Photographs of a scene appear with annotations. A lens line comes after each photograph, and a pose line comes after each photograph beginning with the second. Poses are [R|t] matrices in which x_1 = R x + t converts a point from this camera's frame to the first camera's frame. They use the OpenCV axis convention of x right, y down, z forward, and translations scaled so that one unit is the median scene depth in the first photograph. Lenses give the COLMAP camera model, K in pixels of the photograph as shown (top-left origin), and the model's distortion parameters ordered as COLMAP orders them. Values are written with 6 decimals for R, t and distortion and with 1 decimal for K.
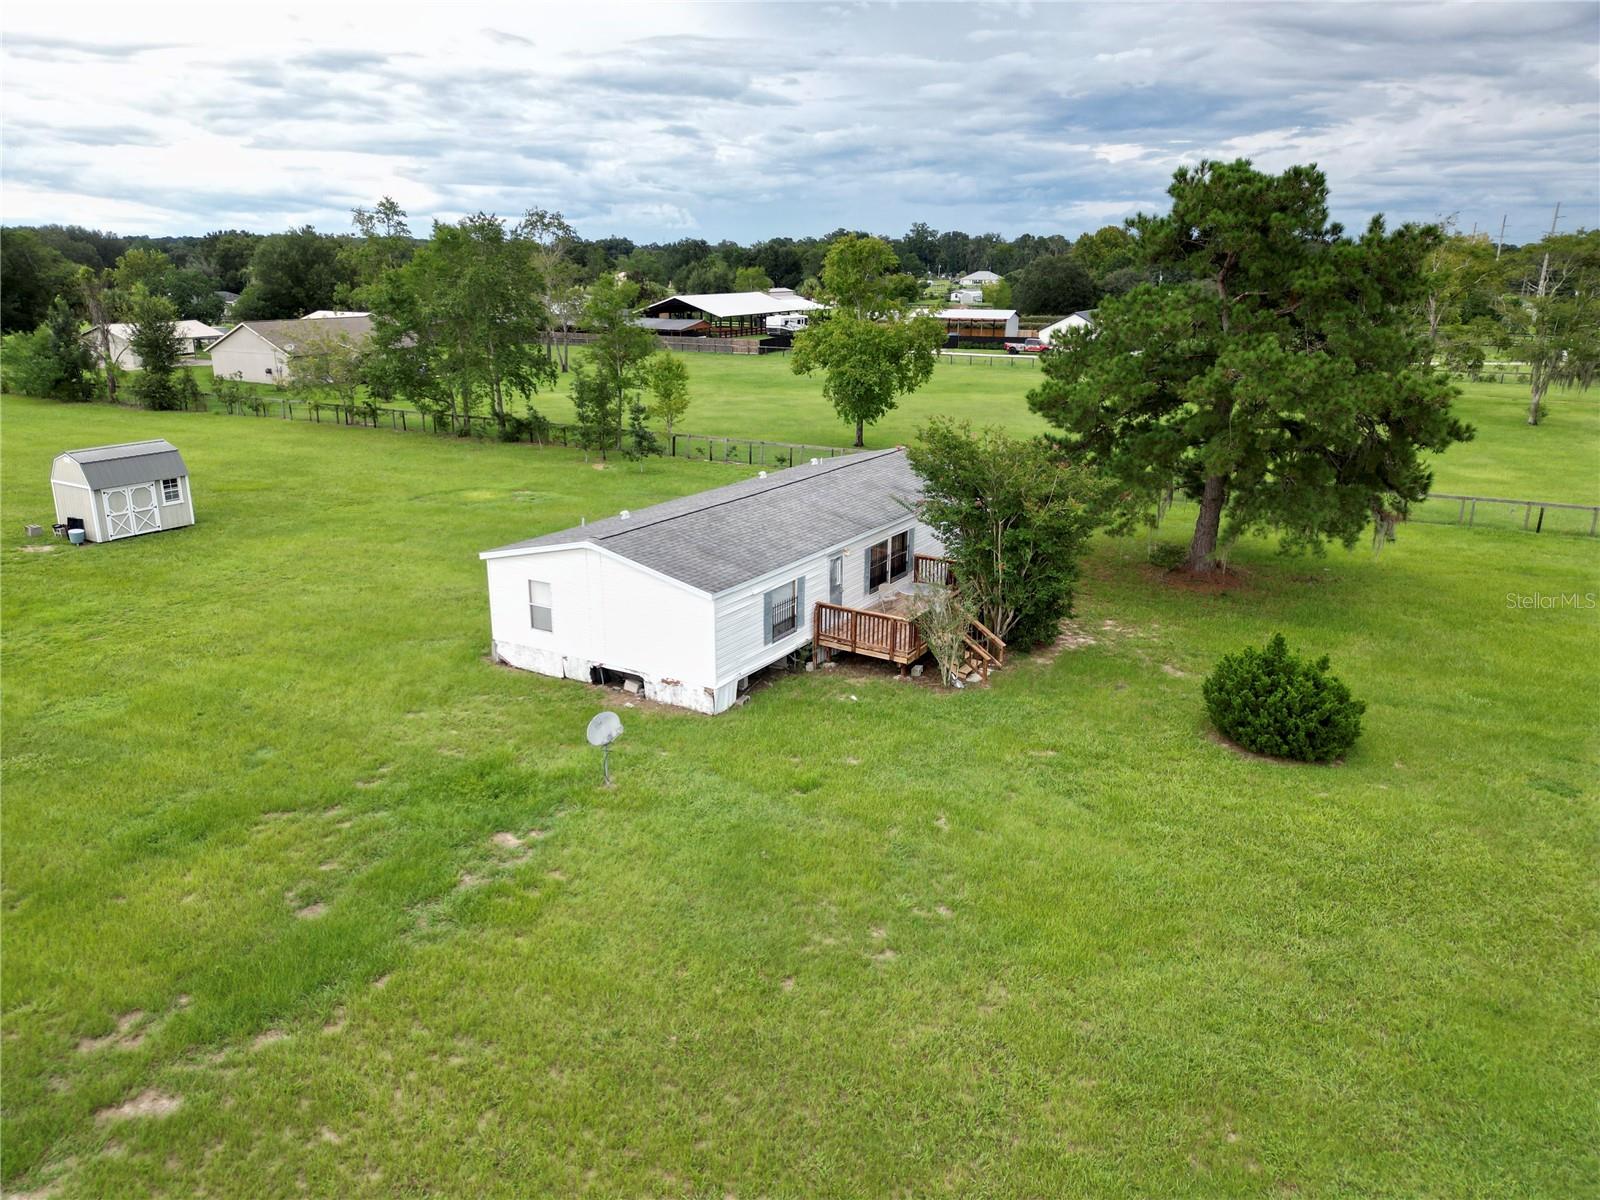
lens RADIAL K [[1115.6, 0, 800.0], [0, 1115.6, 600.0], [0, 0, 1]] dist [0.000210, -0.001272]
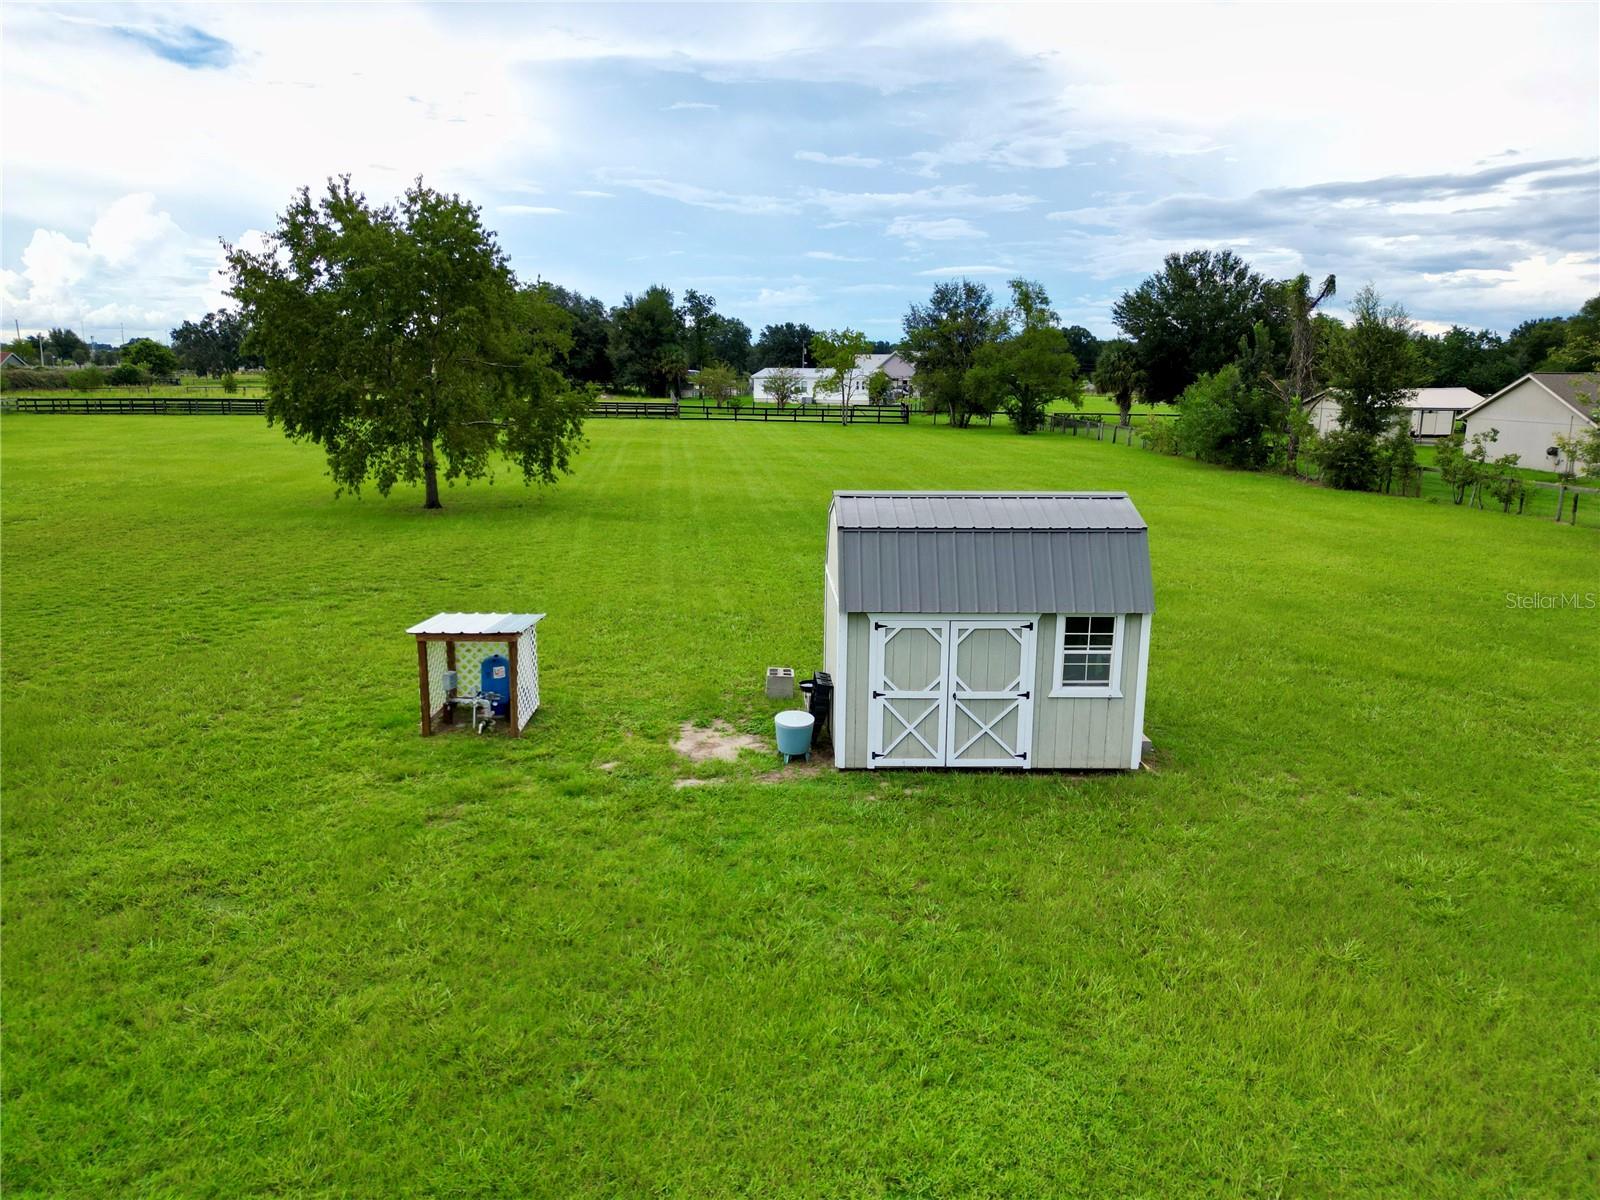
lens RADIAL K [[1126.2, 0, 800.0], [0, 1126.2, 600.0], [0, 0, 1]] dist [0.006396, 0.002633]
pose [[0.515474, 0.164654, -0.840937, -0.346693], [-0.248629, 0.967888, 0.037107, -0.104704], [0.820043, 0.189954, 0.539859, 0.767538]]
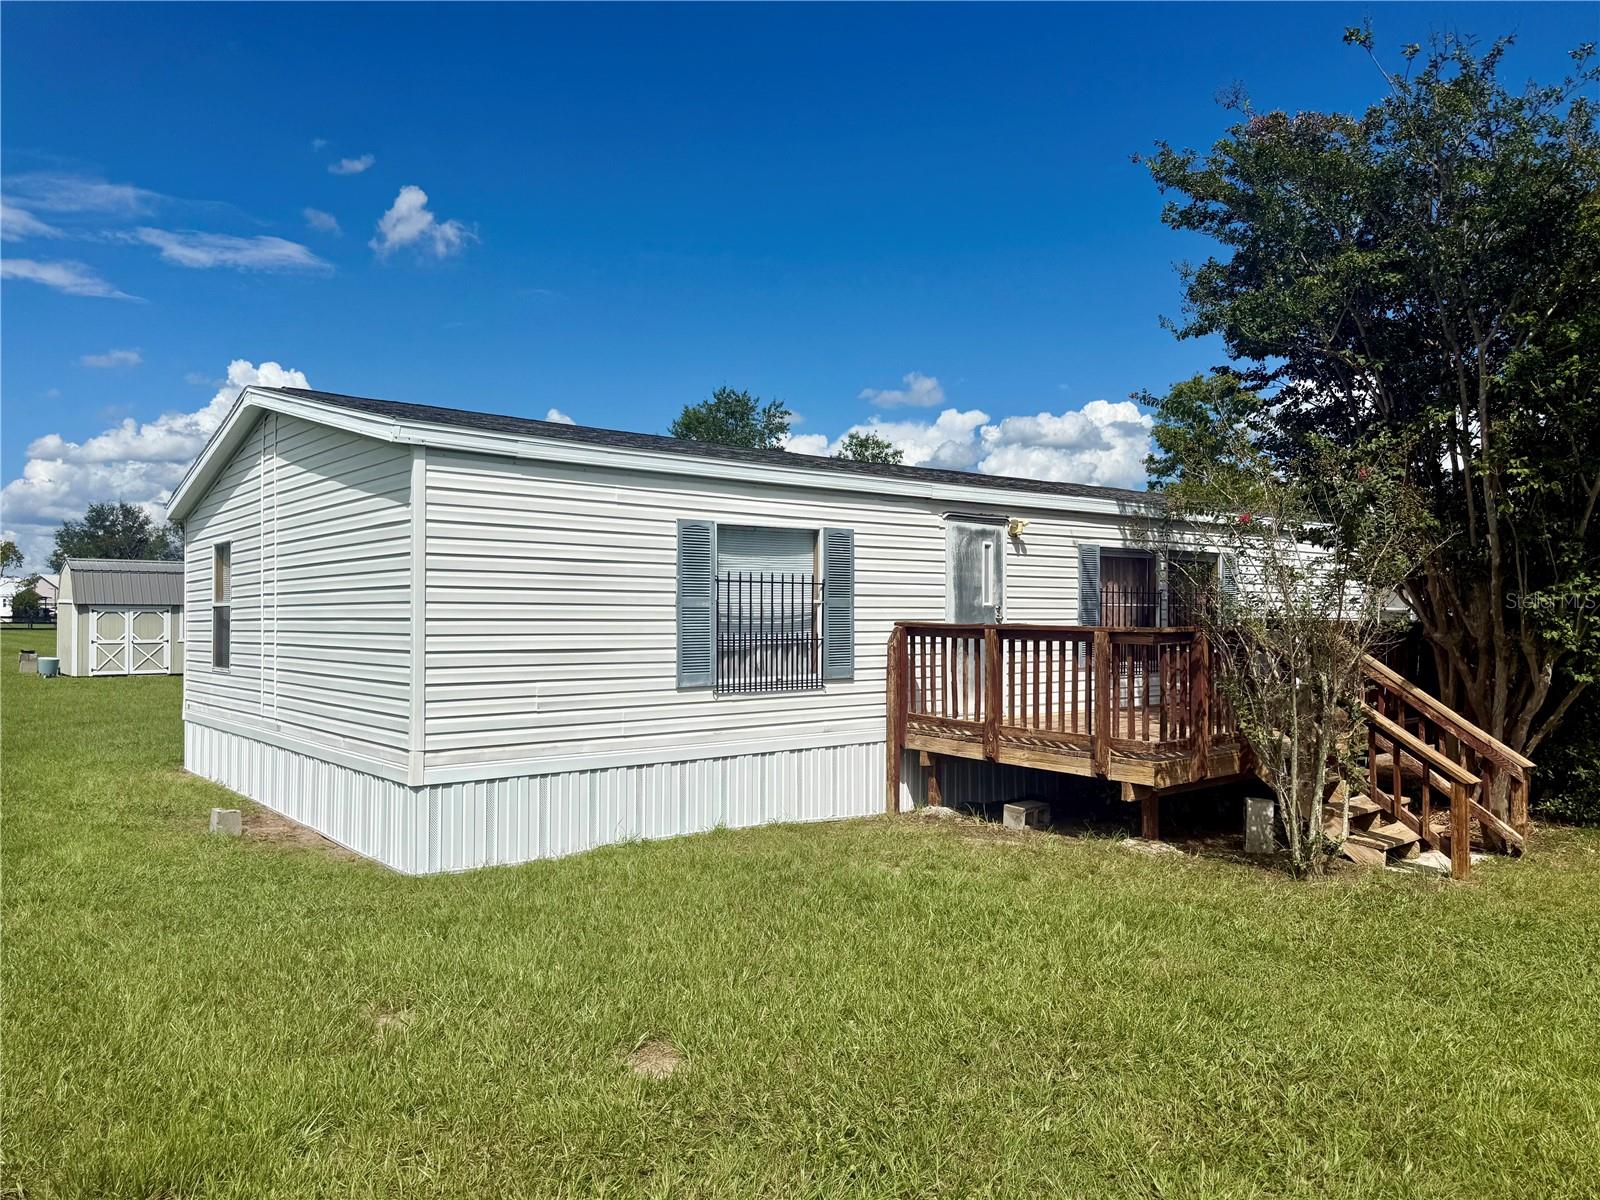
lens RADIAL K [[1134.3, 0, 800.0], [0, 1134.3, 600.0], [0, 0, 1]] dist [-0.004717, -0.002911]
pose [[0.941006, -0.010314, -0.338233, 0.071923], [-0.094427, 0.951828, -0.291731, 0.069543], [0.324948, 0.306459, 0.894702, 0.453049]]
